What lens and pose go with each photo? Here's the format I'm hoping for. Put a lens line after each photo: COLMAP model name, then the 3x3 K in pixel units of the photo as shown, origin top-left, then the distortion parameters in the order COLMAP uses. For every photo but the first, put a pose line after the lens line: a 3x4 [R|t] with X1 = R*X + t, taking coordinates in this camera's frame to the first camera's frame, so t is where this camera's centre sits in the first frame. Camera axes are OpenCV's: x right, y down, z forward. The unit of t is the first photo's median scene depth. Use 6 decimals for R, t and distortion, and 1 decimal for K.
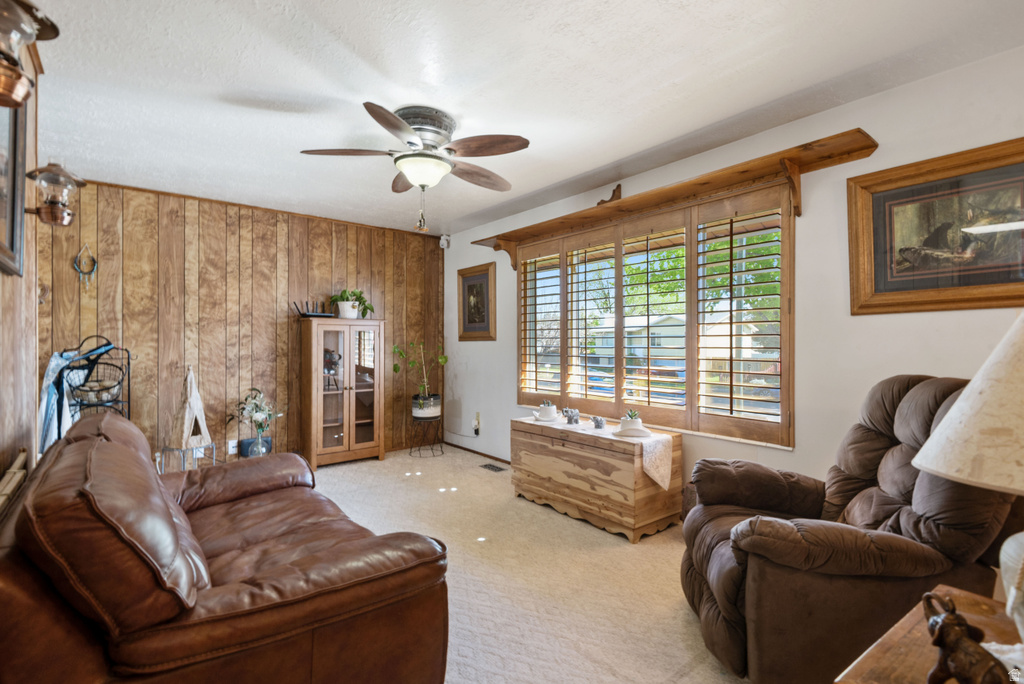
lens RADIAL K [[468.0, 0, 509.2], [0, 468.0, 339.1], [0, 0, 1]] dist [0.016185, -0.012492]
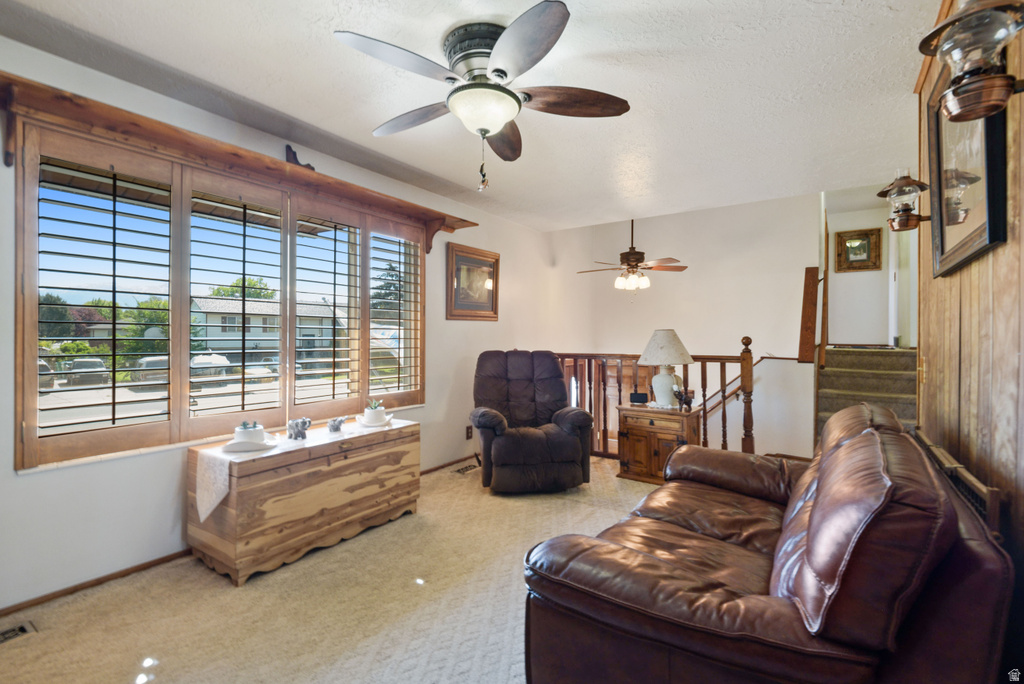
lens RADIAL K [[468.0, 0, 510.0], [0, 468.0, 333.6], [0, 0, 1]] dist [0.016185, -0.012492]
pose [[-0.280155, 0.005945, 0.959936, -0.800900], [-0.013995, 0.999849, -0.010276, 0.011617], [-0.959853, -0.016313, -0.280029, 1.000681]]
